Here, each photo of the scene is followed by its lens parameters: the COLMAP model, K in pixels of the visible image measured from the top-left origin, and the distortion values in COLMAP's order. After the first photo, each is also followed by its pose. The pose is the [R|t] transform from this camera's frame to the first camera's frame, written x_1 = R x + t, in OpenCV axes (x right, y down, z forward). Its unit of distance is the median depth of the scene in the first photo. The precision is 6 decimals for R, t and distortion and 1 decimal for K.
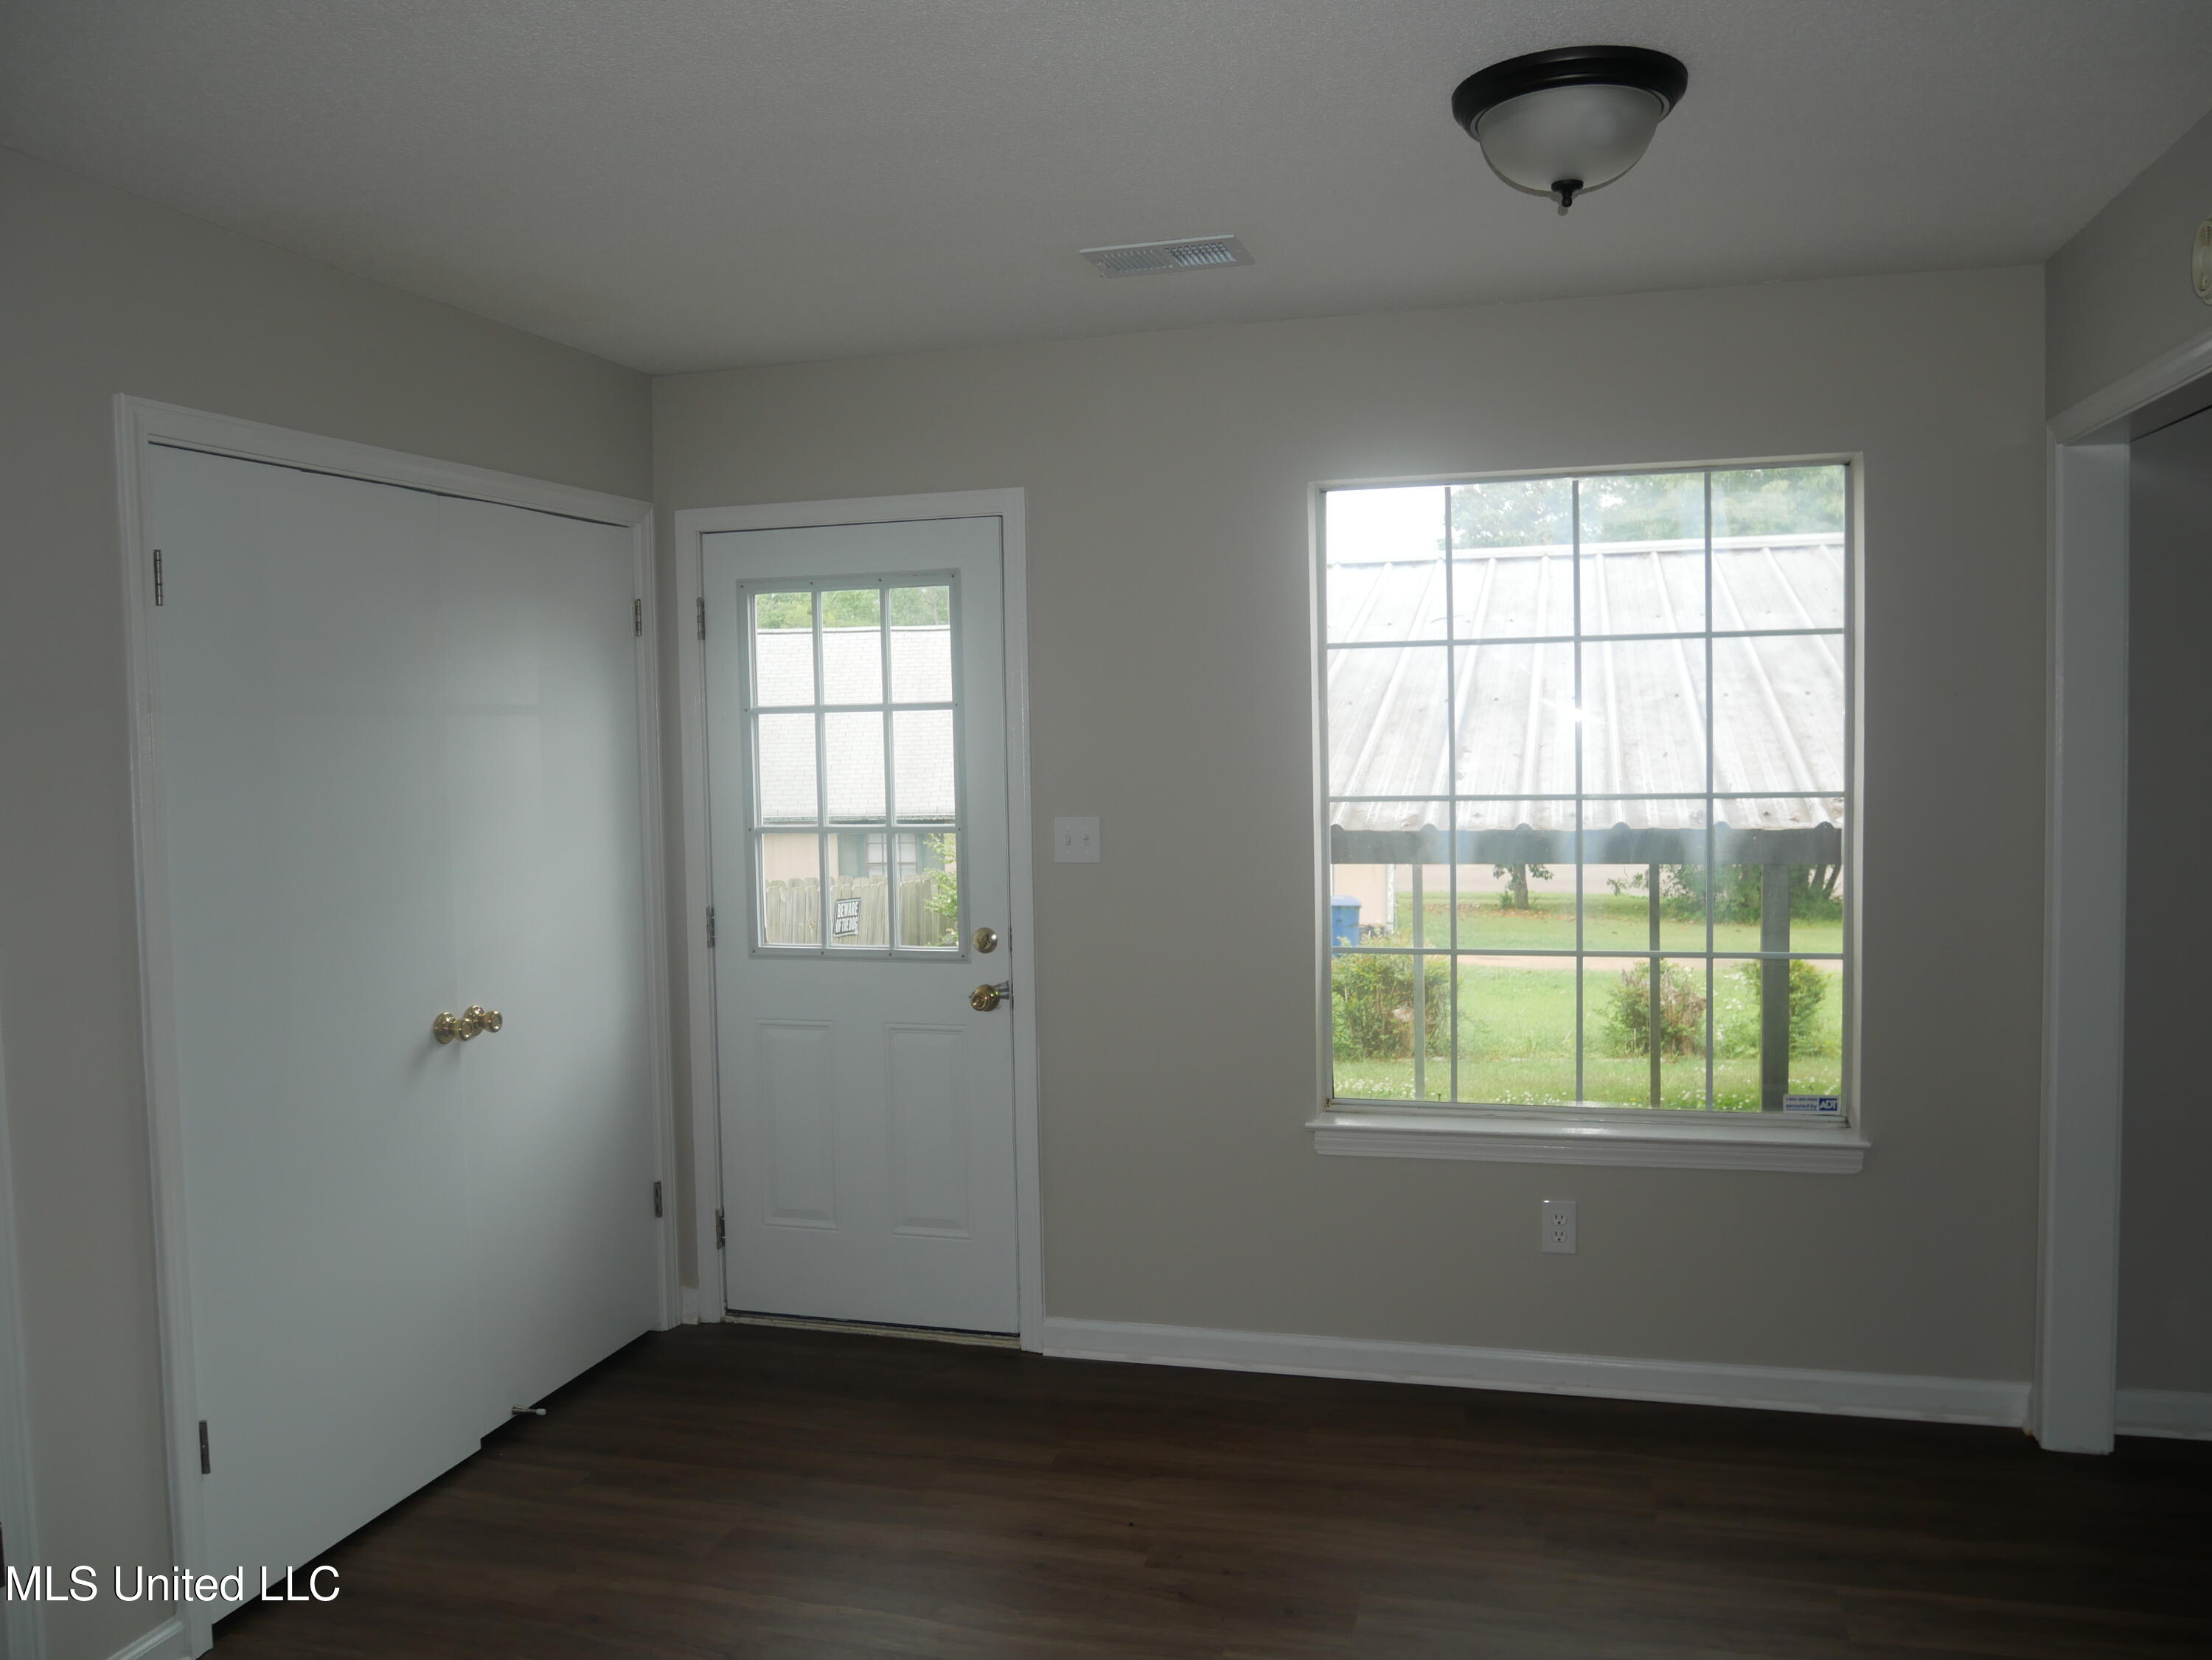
lens RADIAL K [[1683.0, 0, 1117.3], [0, 1683.0, 823.0], [0, 0, 1]] dist [-0.053048, 0.017780]
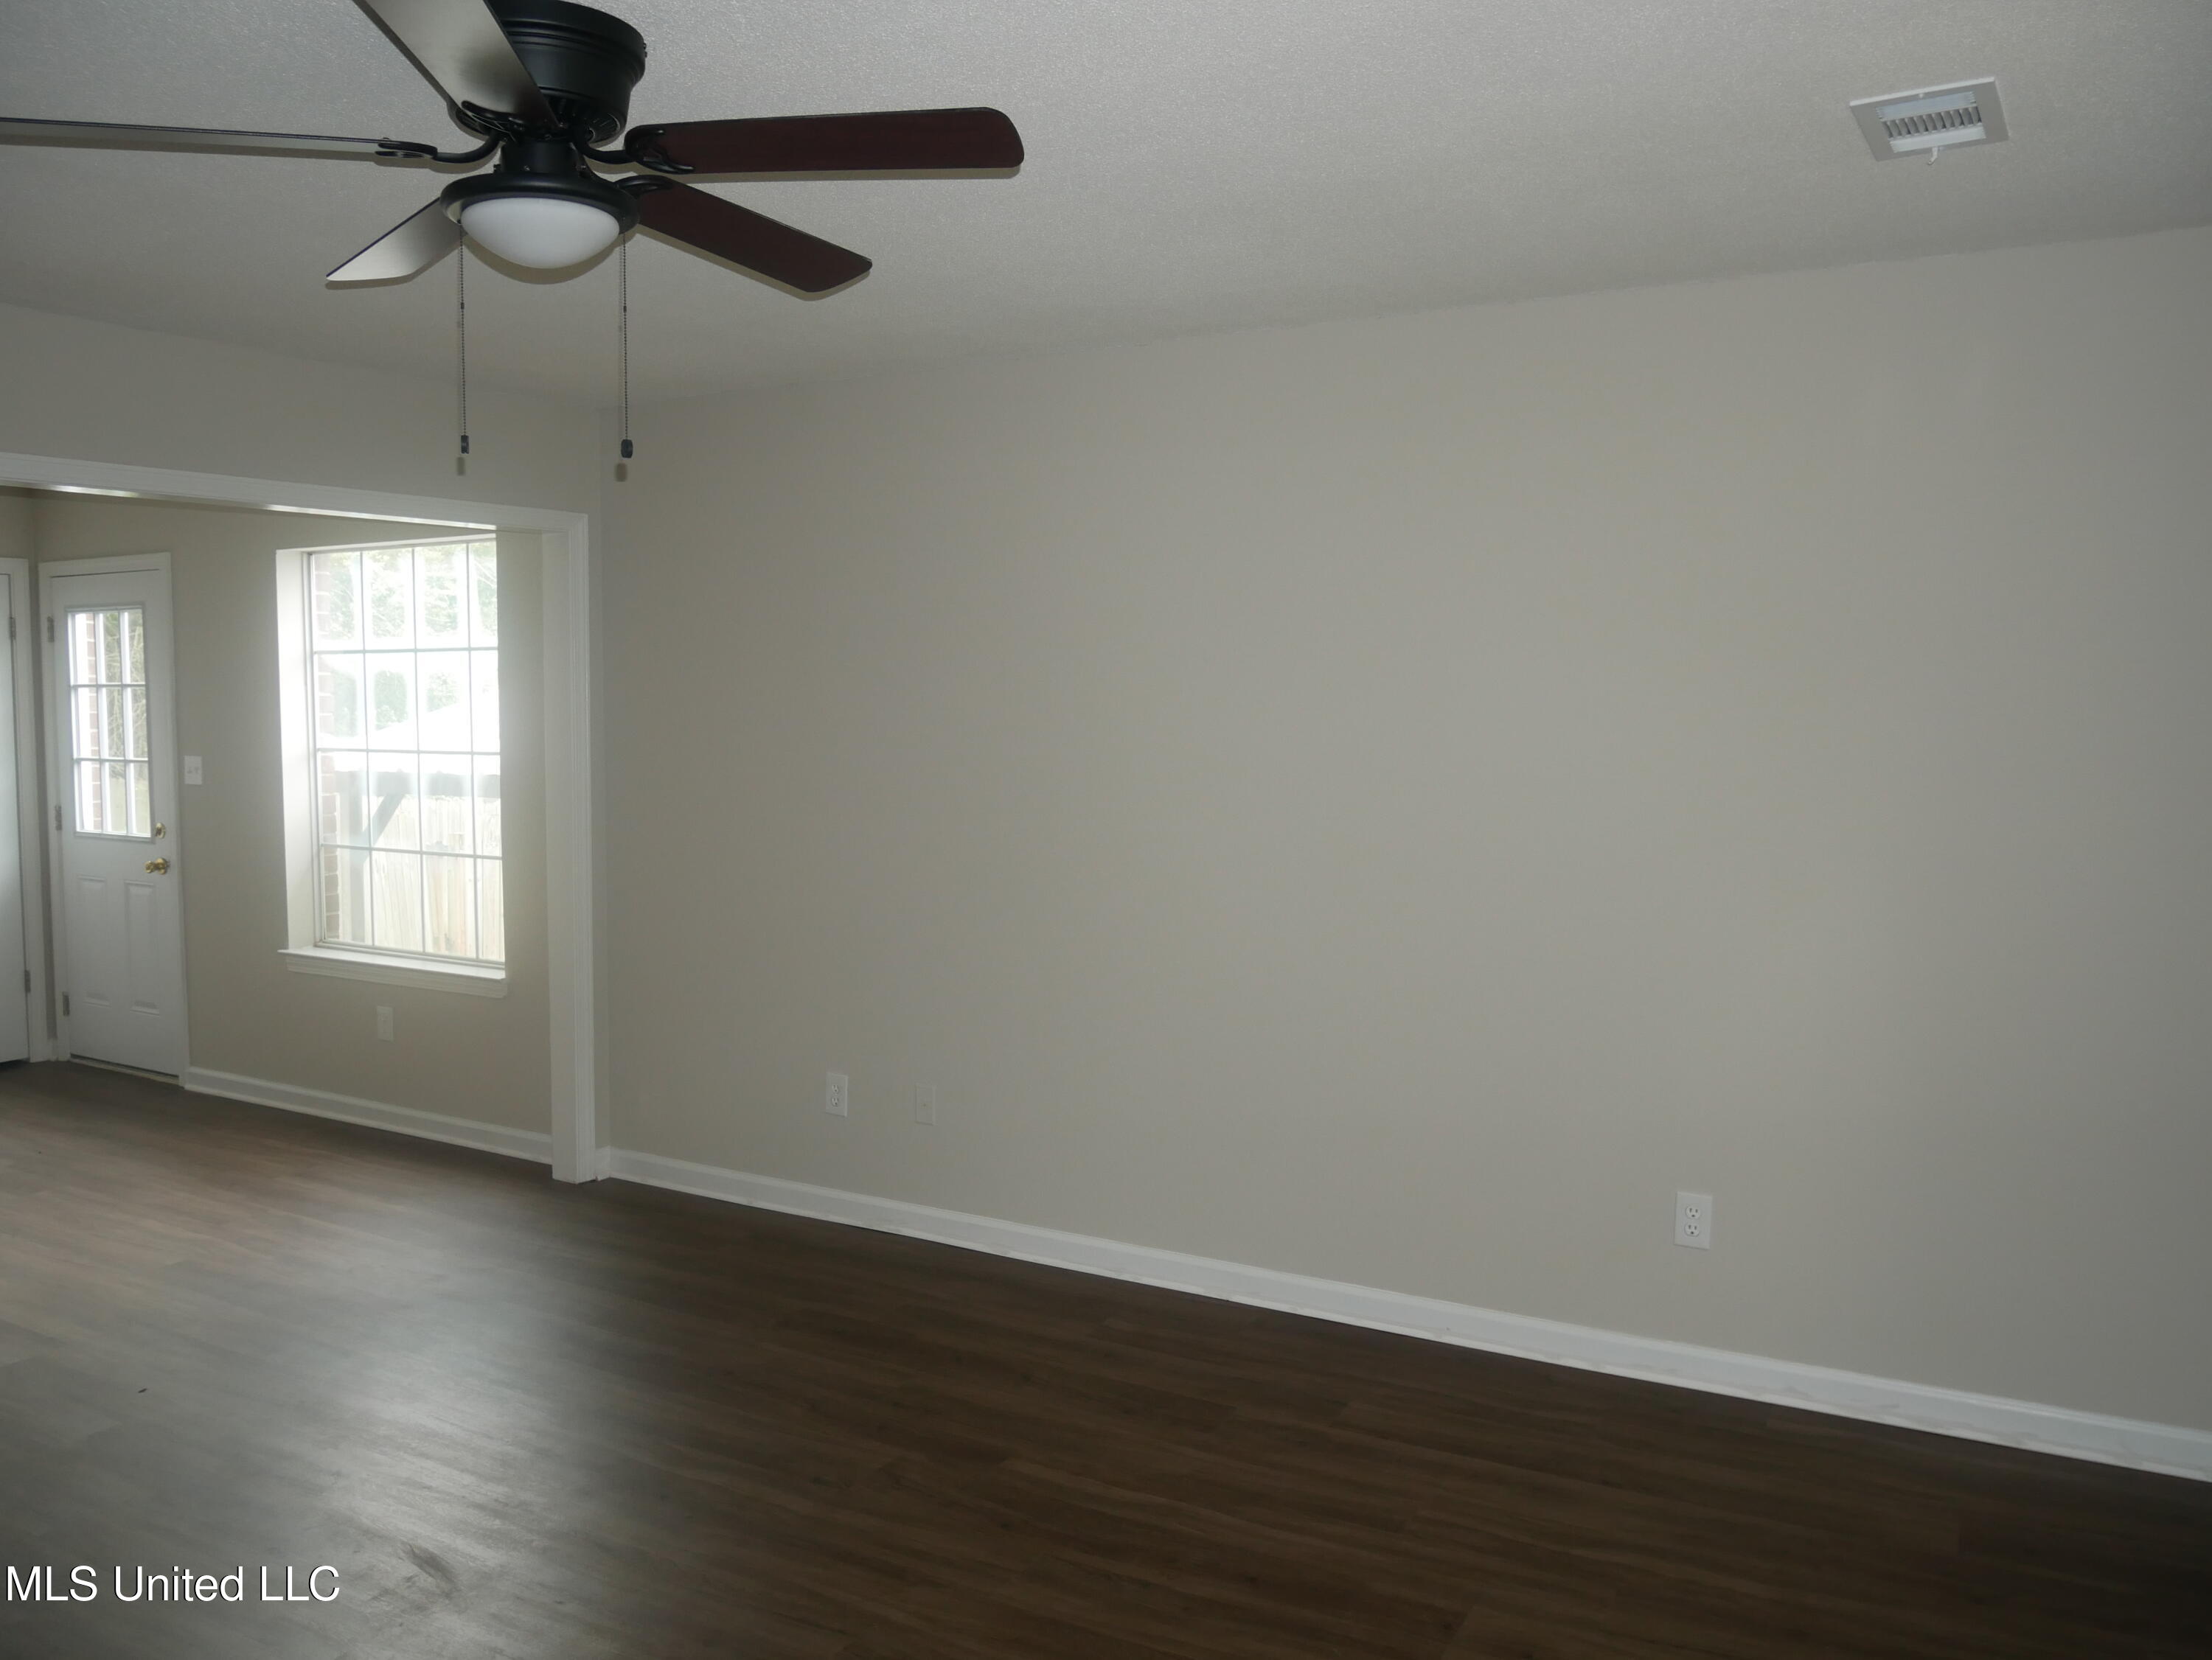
lens RADIAL K [[1650.0, 0, 1106.7], [0, 1650.0, 862.9], [0, 0, 1]] dist [-0.043433, 0.003378]
pose [[0.970117, 0.049580, -0.237520, 1.153061], [-0.040840, 0.998300, 0.041582, -0.002387], [0.239178, -0.030639, 0.970492, -0.298964]]
